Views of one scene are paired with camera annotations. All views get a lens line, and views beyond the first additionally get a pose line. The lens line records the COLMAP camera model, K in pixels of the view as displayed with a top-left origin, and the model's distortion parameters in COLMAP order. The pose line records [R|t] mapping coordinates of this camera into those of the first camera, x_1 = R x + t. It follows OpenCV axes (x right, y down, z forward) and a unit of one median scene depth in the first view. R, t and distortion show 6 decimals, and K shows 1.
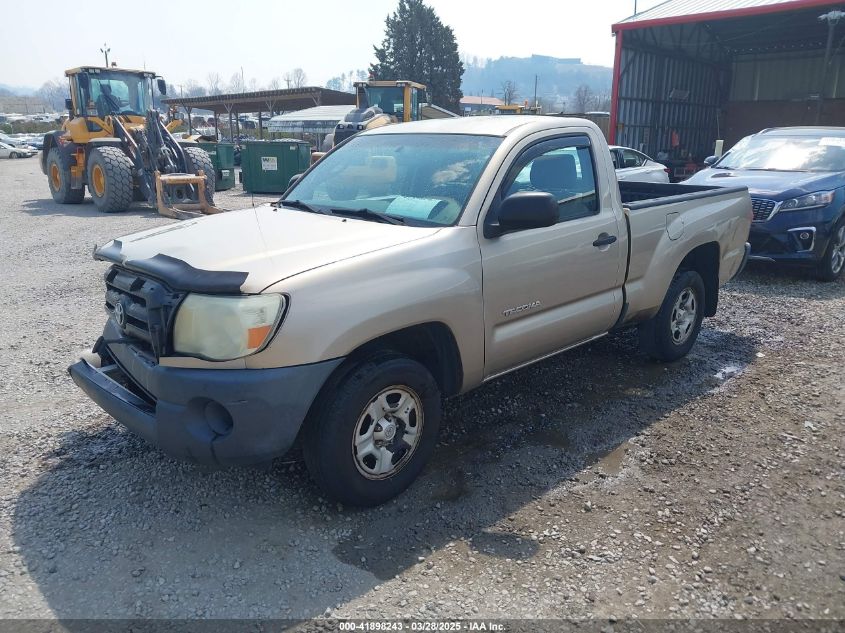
lens RADIAL K [[664.7, 0, 417.4], [0, 664.7, 321.3], [0, 0, 1]] dist [0.009356, -0.019565]
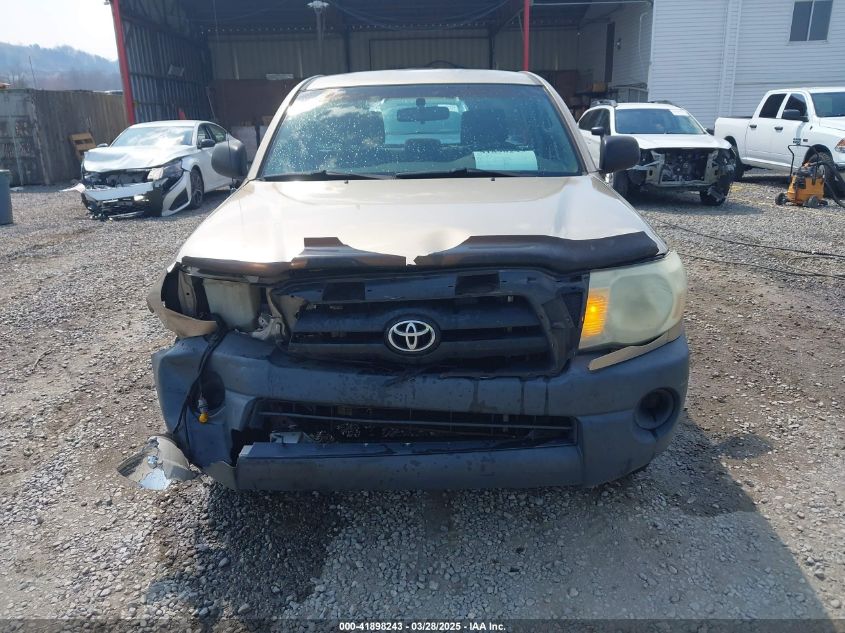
lens RADIAL K [[664.7, 0, 419.3], [0, 664.7, 318.5], [0, 0, 1]] dist [0.009356, -0.019565]
pose [[0.686934, -0.226797, 0.690424, -0.162001], [0.213915, 0.971068, 0.106152, -0.017766], [-0.694523, 0.074773, 0.715574, 0.094211]]
